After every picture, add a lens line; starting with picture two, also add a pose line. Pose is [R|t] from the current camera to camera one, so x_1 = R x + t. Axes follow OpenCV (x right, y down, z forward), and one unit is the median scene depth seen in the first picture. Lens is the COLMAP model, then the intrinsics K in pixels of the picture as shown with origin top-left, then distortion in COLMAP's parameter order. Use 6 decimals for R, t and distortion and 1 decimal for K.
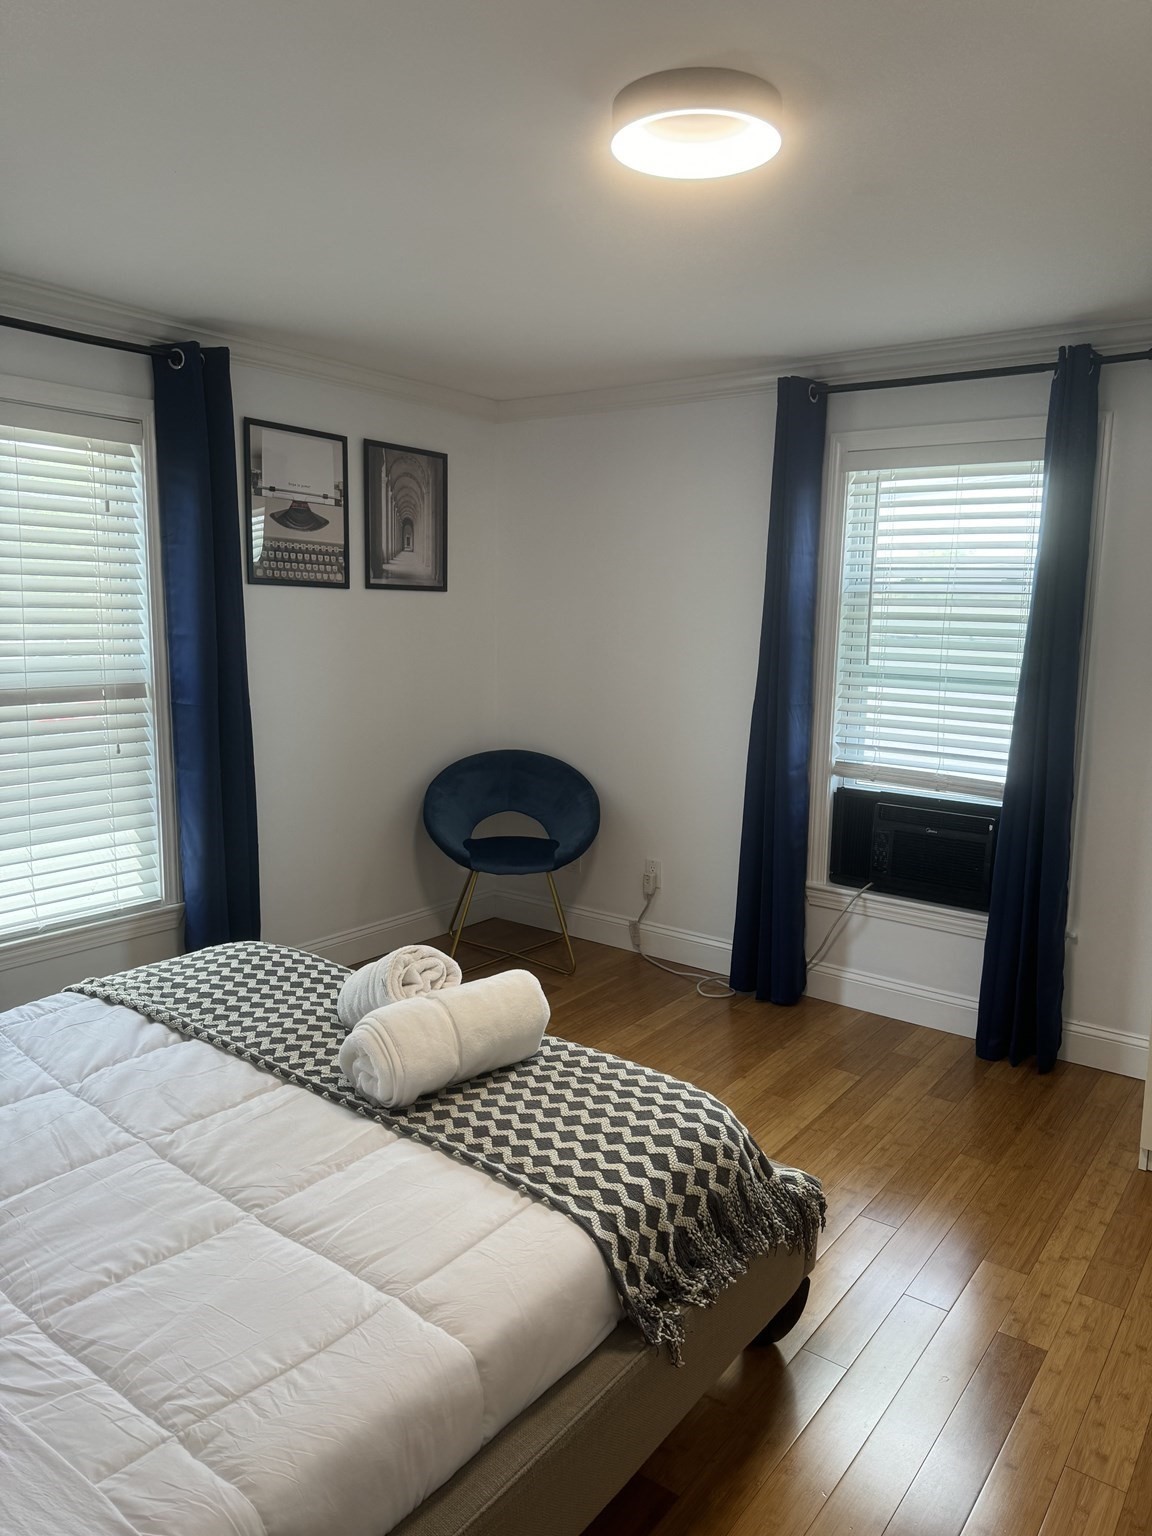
lens RADIAL K [[1080.8, 0, 569.0], [0, 1080.8, 769.1], [0, 0, 1]] dist [0.084259, -0.128698]
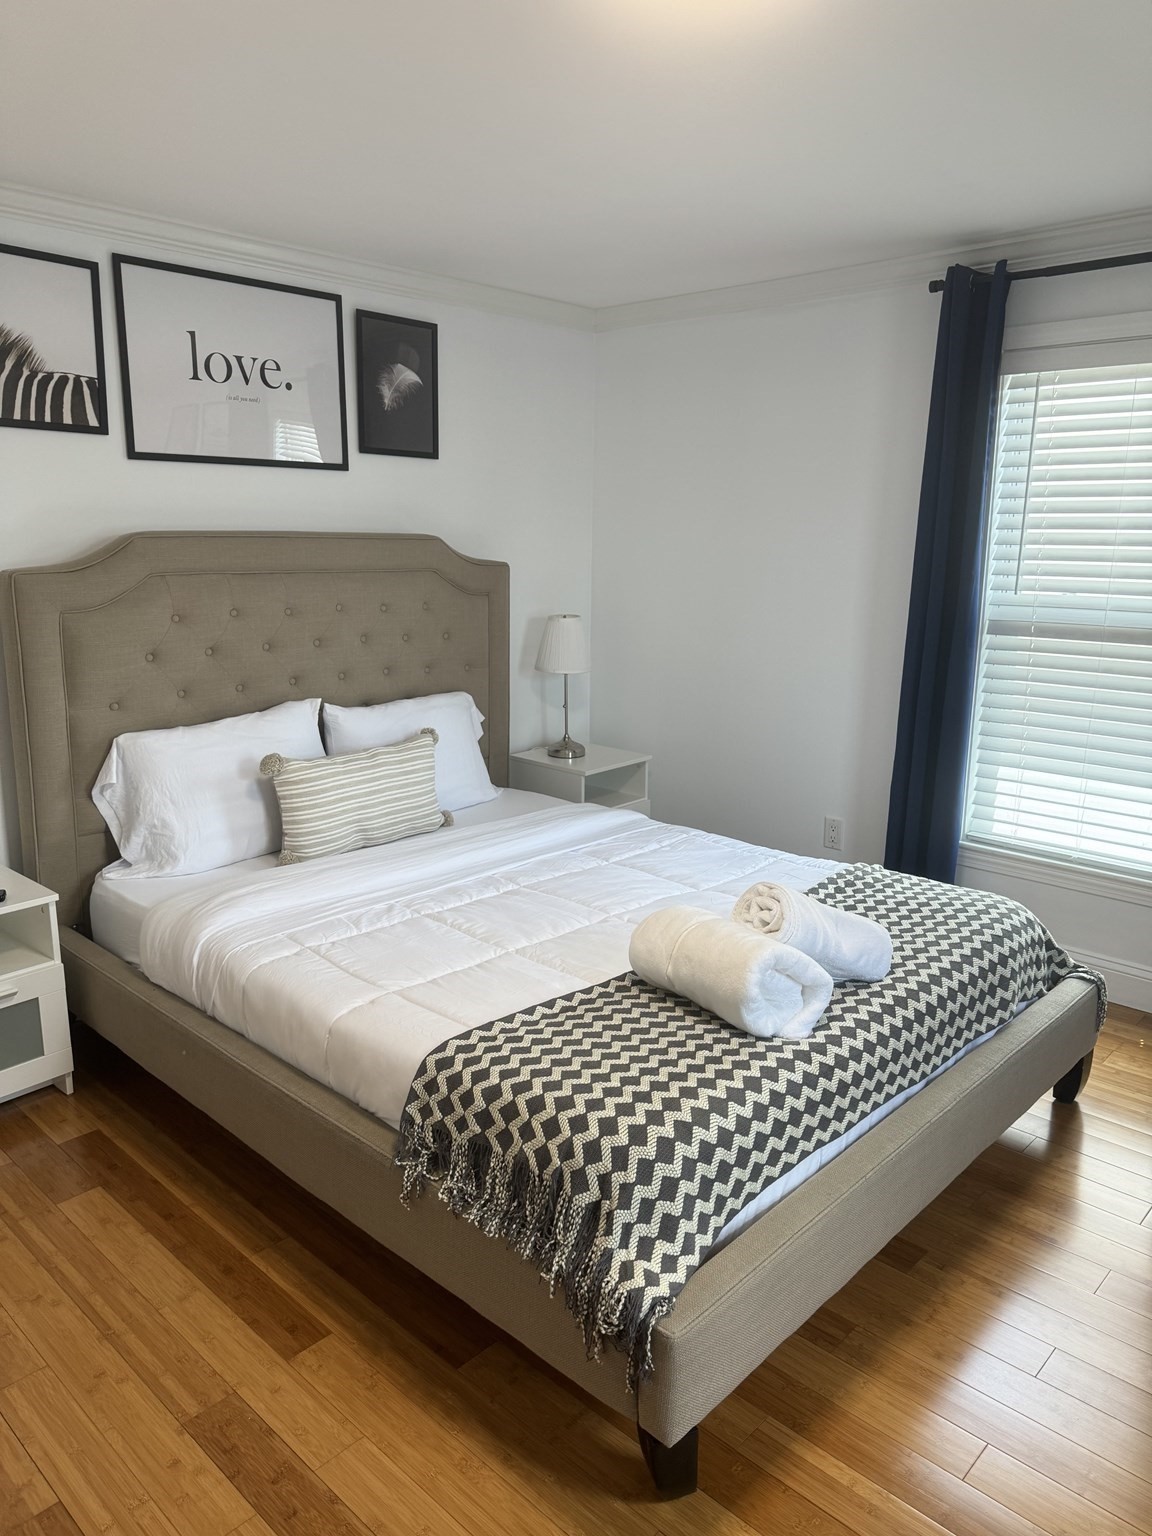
lens RADIAL K [[1080.8, 0, 569.0], [0, 1080.8, 769.1], [0, 0, 1]] dist [0.084259, -0.128698]
pose [[-0.117255, 0.194822, -0.973805, 0.651717], [-0.159243, 0.964192, 0.212074, -0.091342], [0.980251, 0.179938, -0.082032, 0.703659]]
